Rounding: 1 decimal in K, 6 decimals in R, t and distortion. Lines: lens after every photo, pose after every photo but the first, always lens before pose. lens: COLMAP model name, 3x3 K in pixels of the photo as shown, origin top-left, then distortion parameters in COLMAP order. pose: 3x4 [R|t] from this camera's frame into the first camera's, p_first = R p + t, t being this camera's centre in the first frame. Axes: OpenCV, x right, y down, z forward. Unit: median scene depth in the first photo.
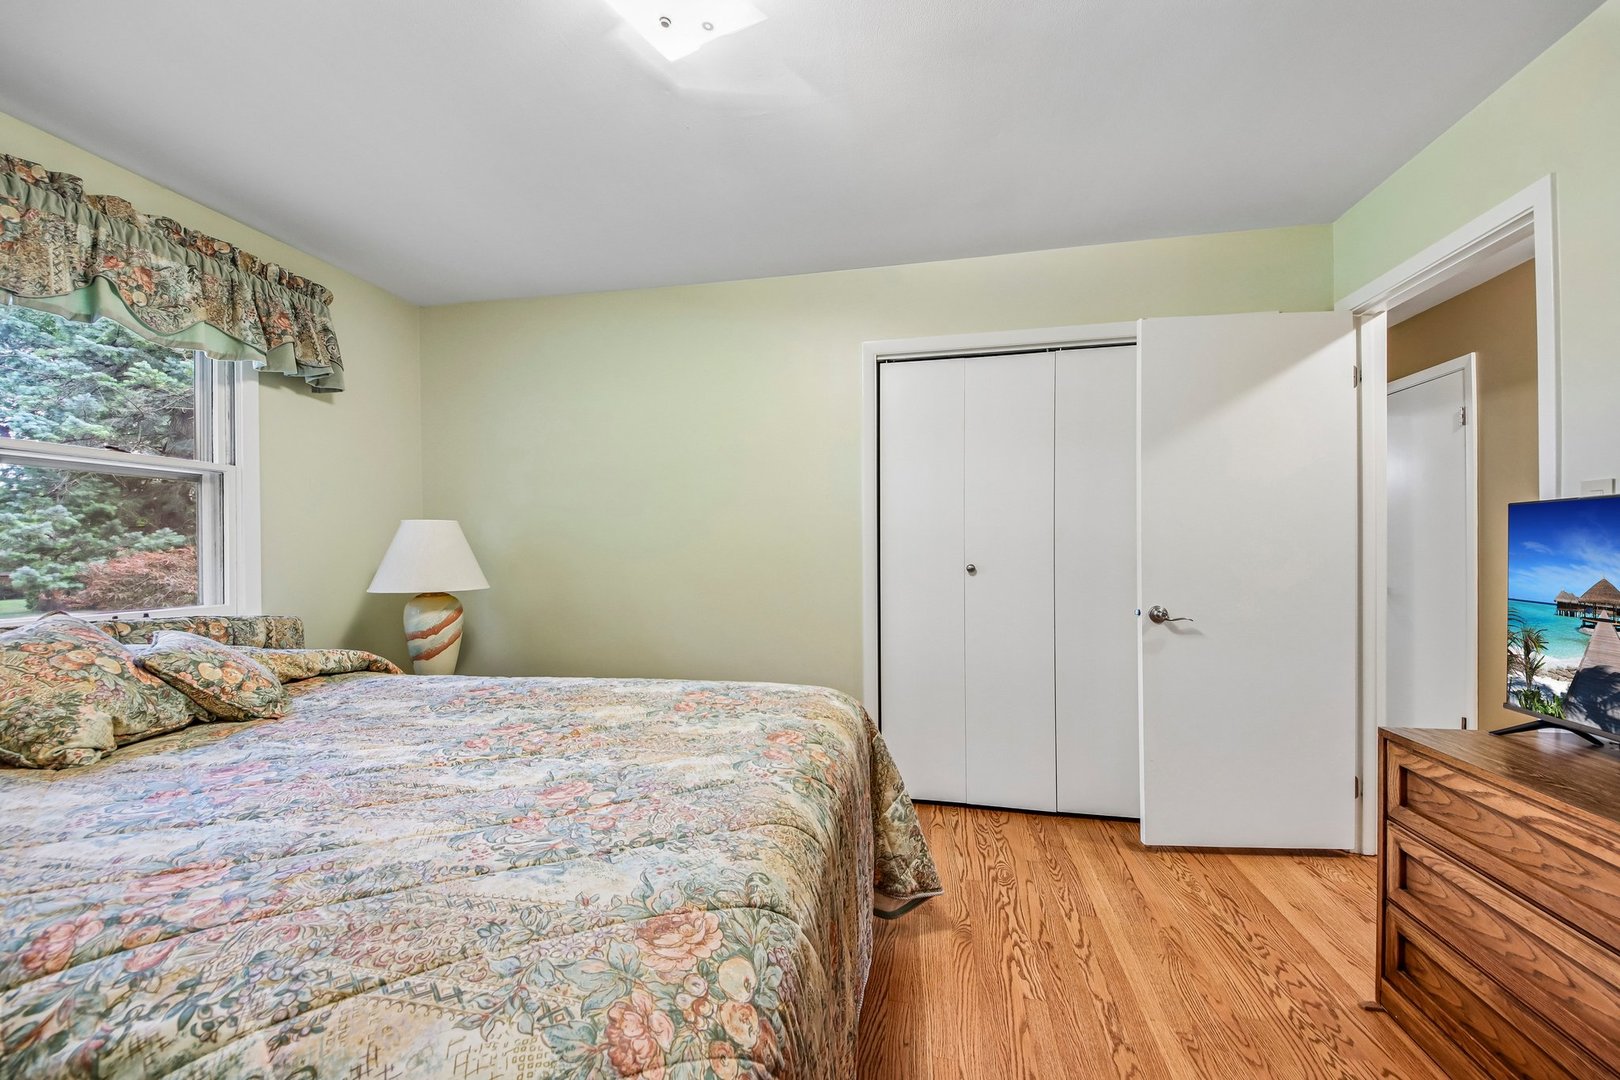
lens RADIAL K [[624.4, 0, 806.7], [0, 624.4, 547.7], [0, 0, 1]] dist [-0.001409, -0.000463]
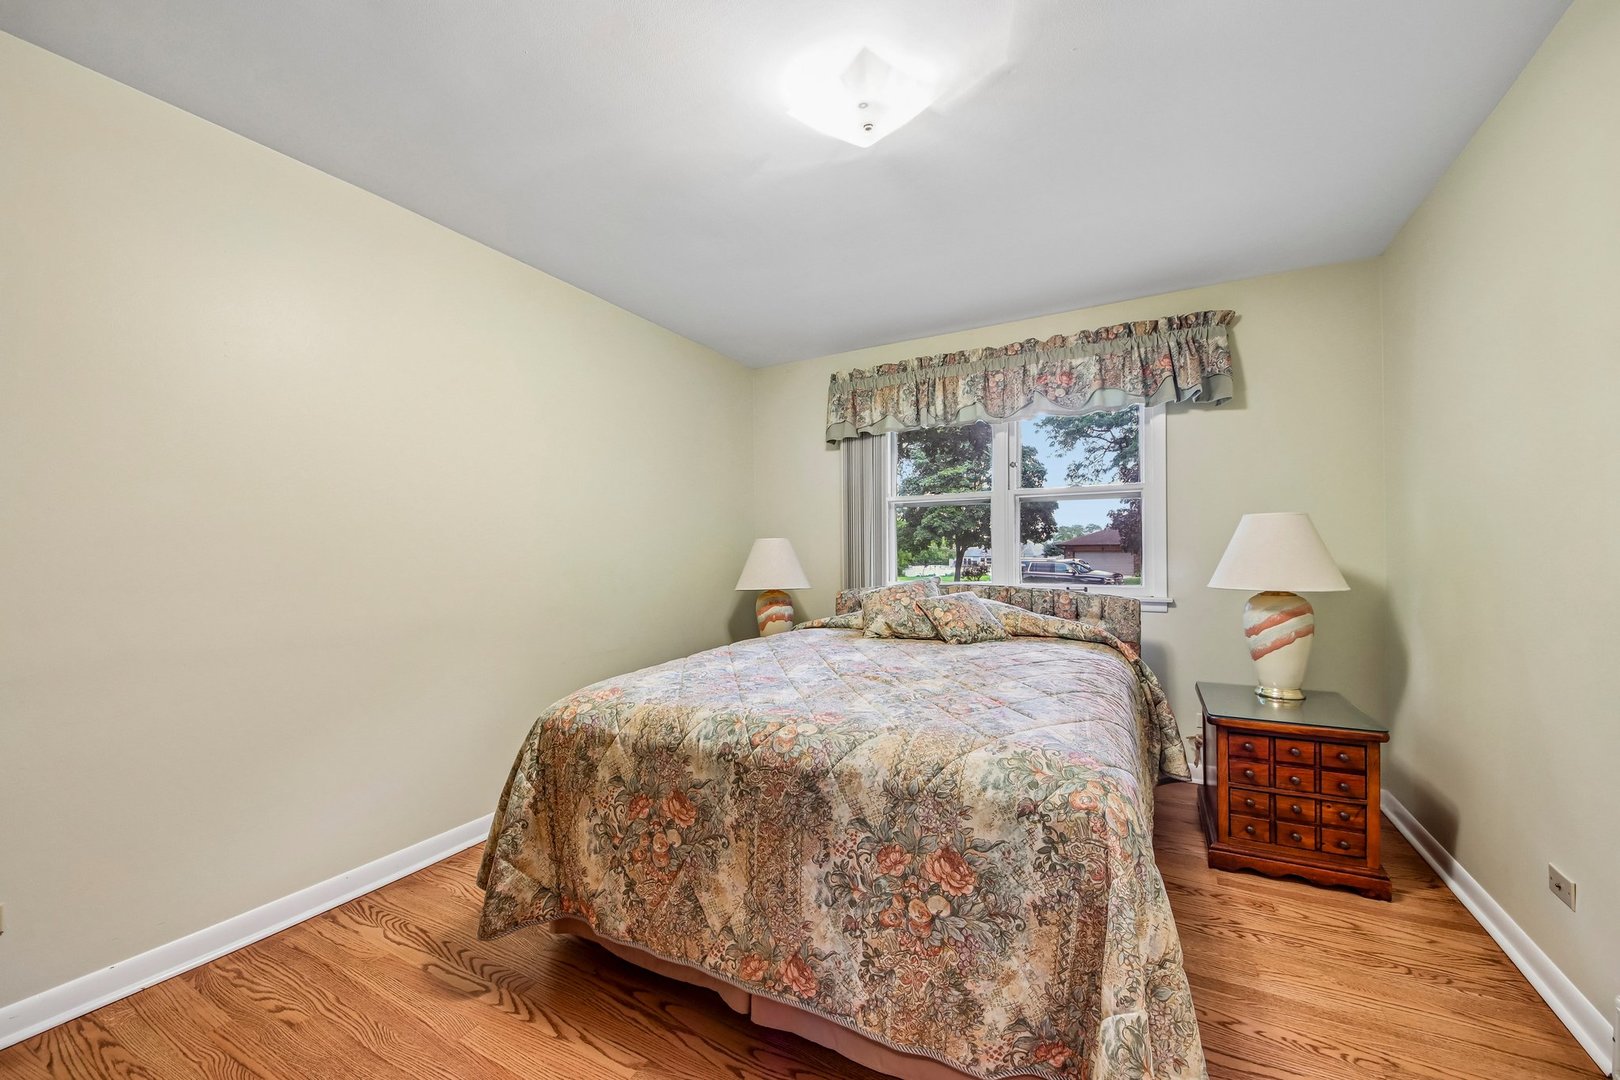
lens RADIAL K [[624.4, 0, 809.5], [0, 624.4, 547.5], [0, 0, 1]] dist [-0.001409, -0.000463]
pose [[-0.294286, 0.000840, -0.955717, 0.656666], [0.010933, 0.999937, -0.002487, 0.002123], [0.955655, -0.011181, -0.294276, 0.817635]]
